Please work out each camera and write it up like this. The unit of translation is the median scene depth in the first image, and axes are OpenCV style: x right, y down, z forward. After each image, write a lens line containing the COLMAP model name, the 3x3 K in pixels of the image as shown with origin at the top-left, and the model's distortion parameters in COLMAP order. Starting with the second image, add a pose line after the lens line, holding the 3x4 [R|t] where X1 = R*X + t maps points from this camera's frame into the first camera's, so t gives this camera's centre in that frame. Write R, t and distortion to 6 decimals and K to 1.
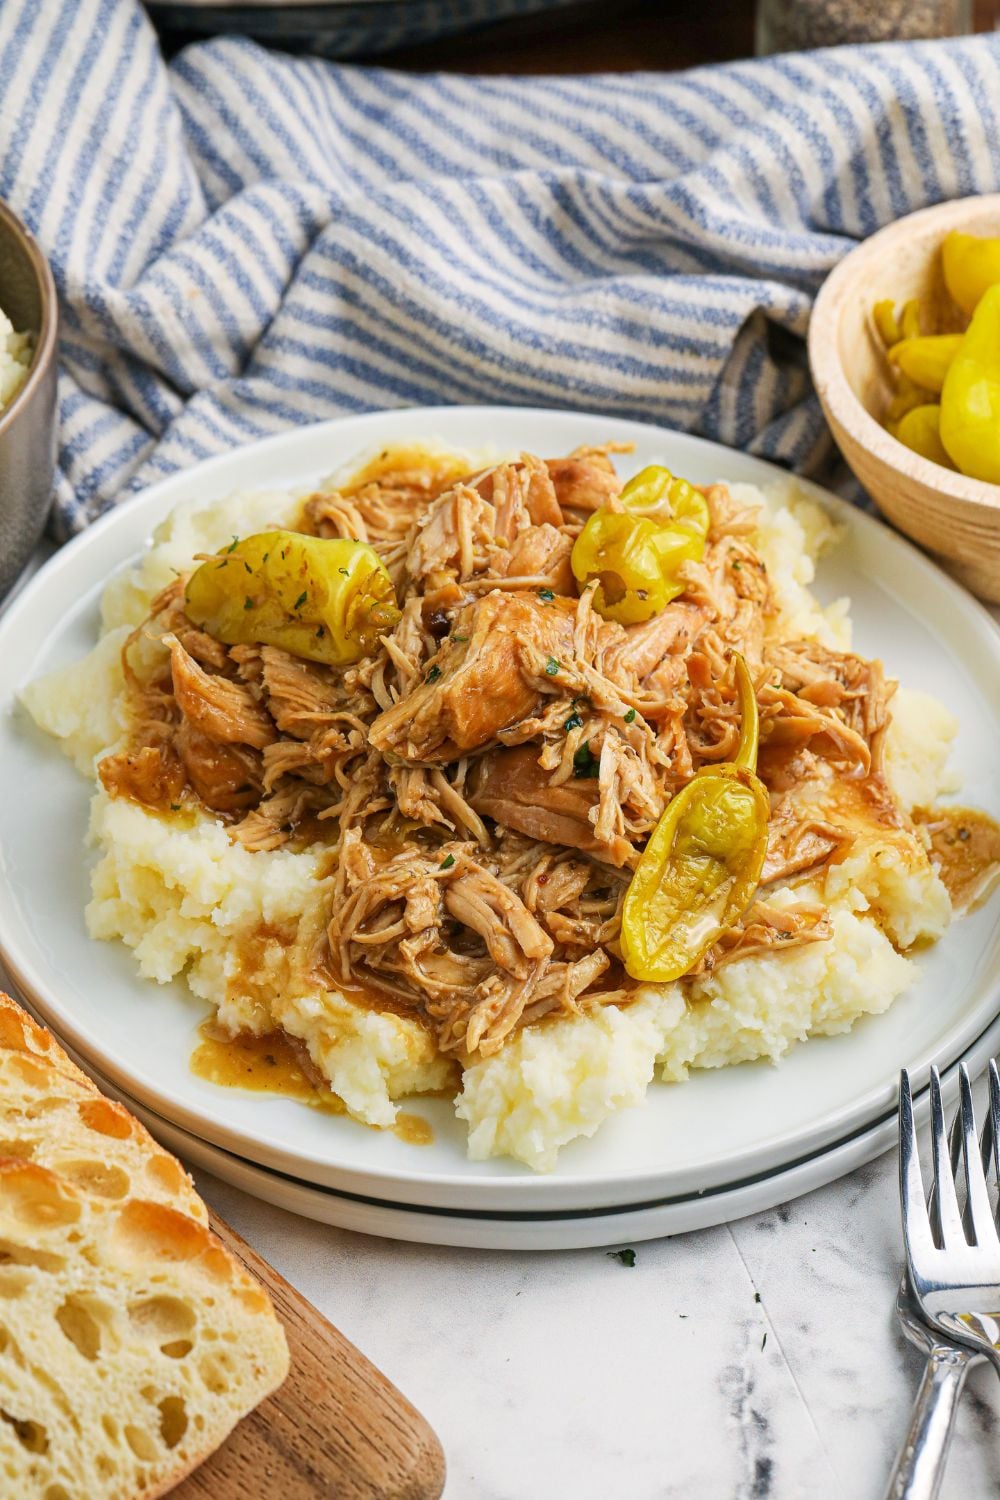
lens RADIAL K [[4594.9, 0, 551.4], [0, 4594.9, 886.7], [0, 0, 1]] dist [0.119569, 0.069583]
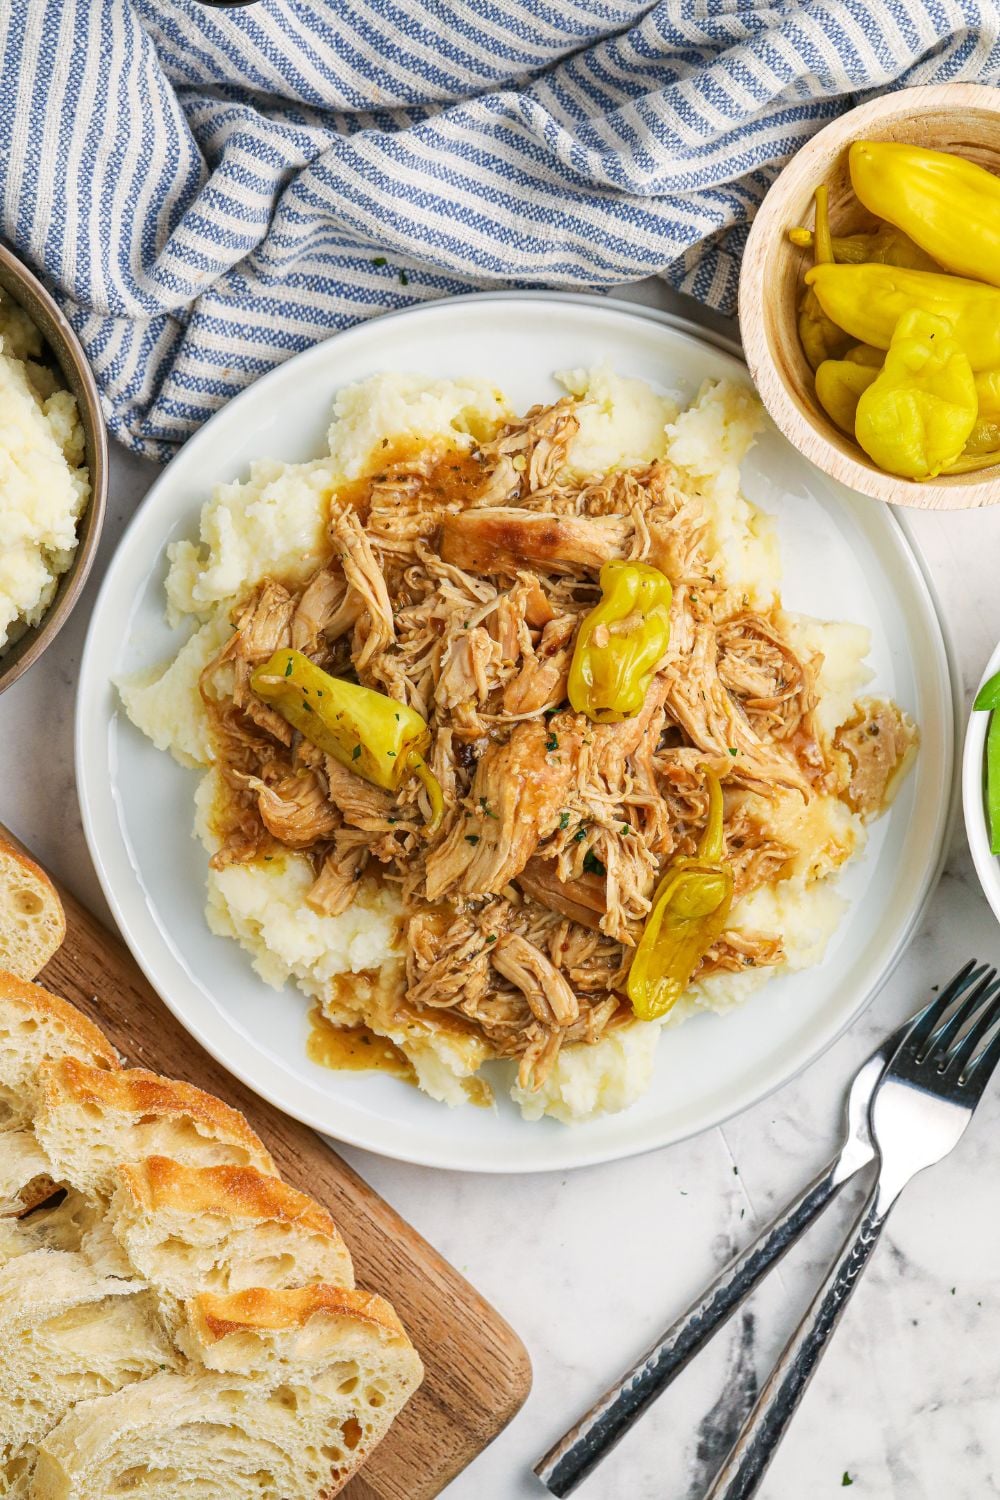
lens RADIAL K [[4595.0, 0, 500.0], [0, 4595.0, 750.0], [0, 0, 1]] dist [0.094109, 0.017799]
pose [[0.995980, -0.088379, 0.014580, -0.034002], [0.050312, 0.686634, 0.725260, -0.977877], [-0.074109, -0.721611, 0.688320, 0.137185]]
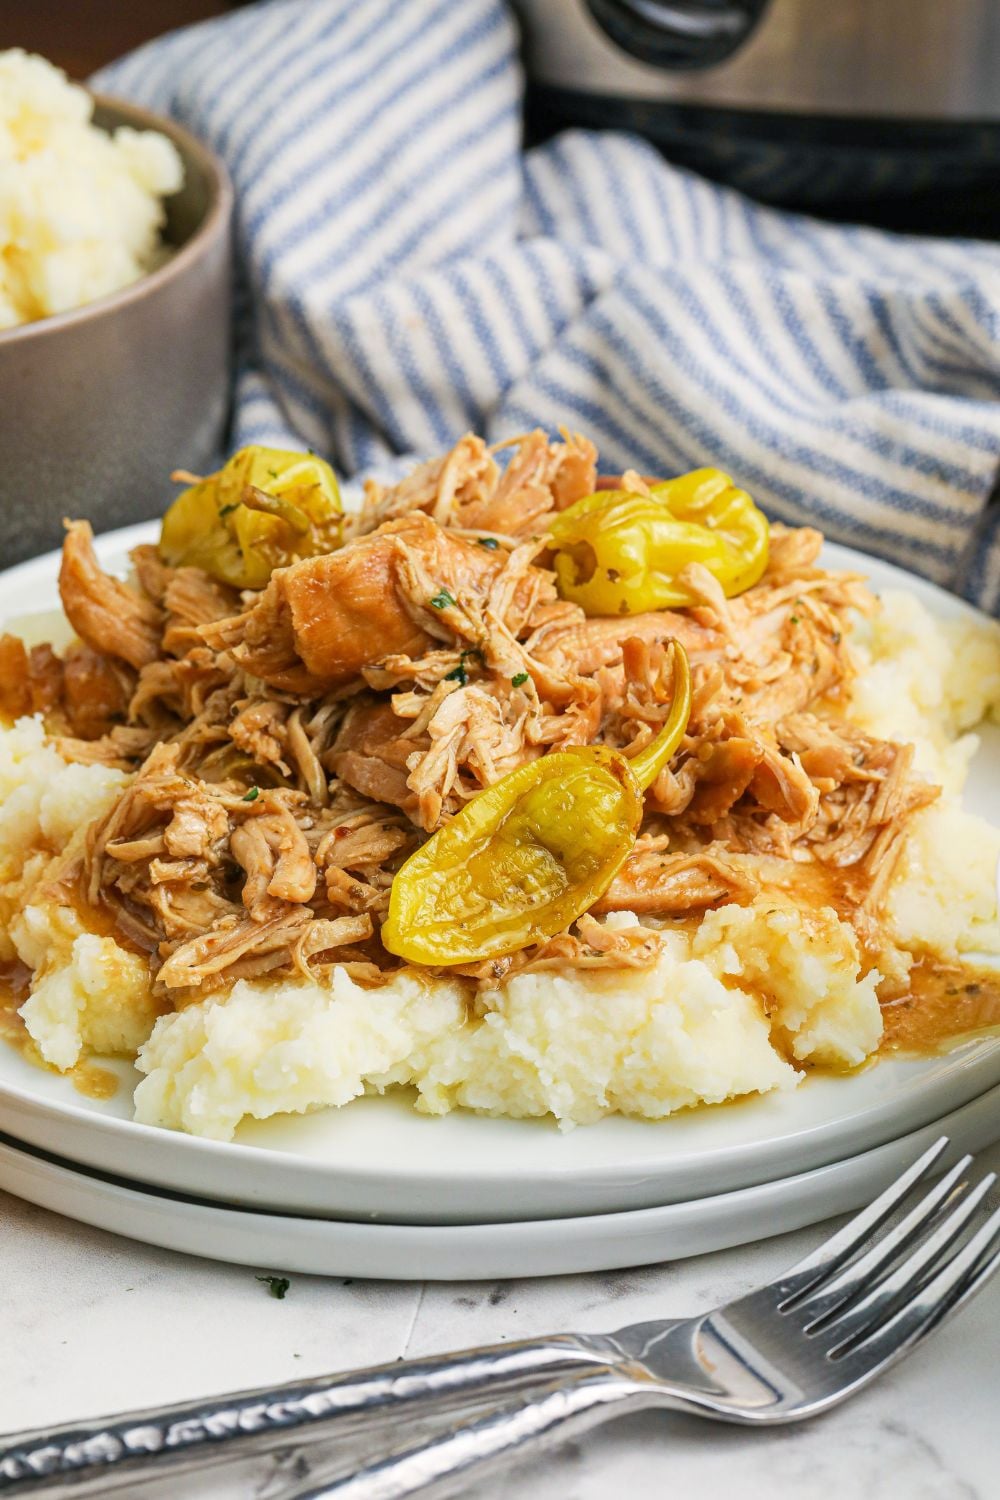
lens RADIAL K [[5061.8, 0, 502.4], [0, 5061.8, 902.2], [0, 0, 1]] dist [0.059556, 1.179255]
pose [[0.899302, 0.186996, -0.395333, 0.369319], [-0.286882, 0.934541, -0.210551, 0.185241], [0.330083, 0.302763, 0.894080, 0.219128]]
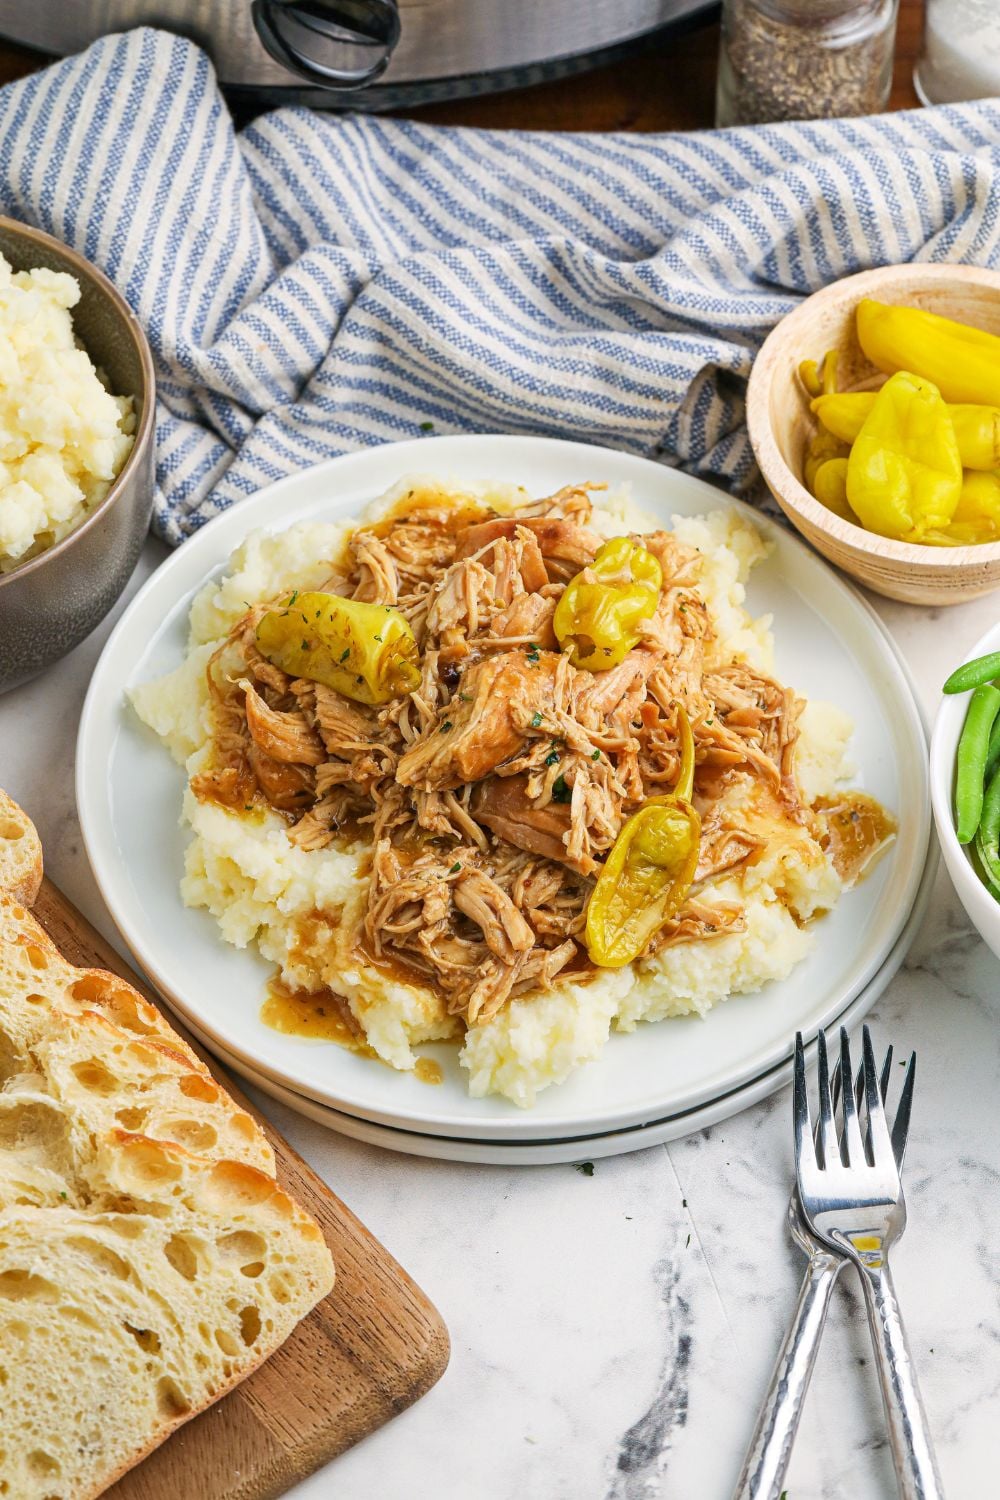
lens RADIAL K [[4595.0, 0, 500.0], [0, 4595.0, 750.0], [0, 0, 1]] dist [0.094109, 0.017799]
pose [[0.999759, 0.011651, -0.018610, 0.014064], [-0.008880, 0.989740, 0.142607, -0.224103], [0.020080, -0.142408, 0.989604, -0.295423]]
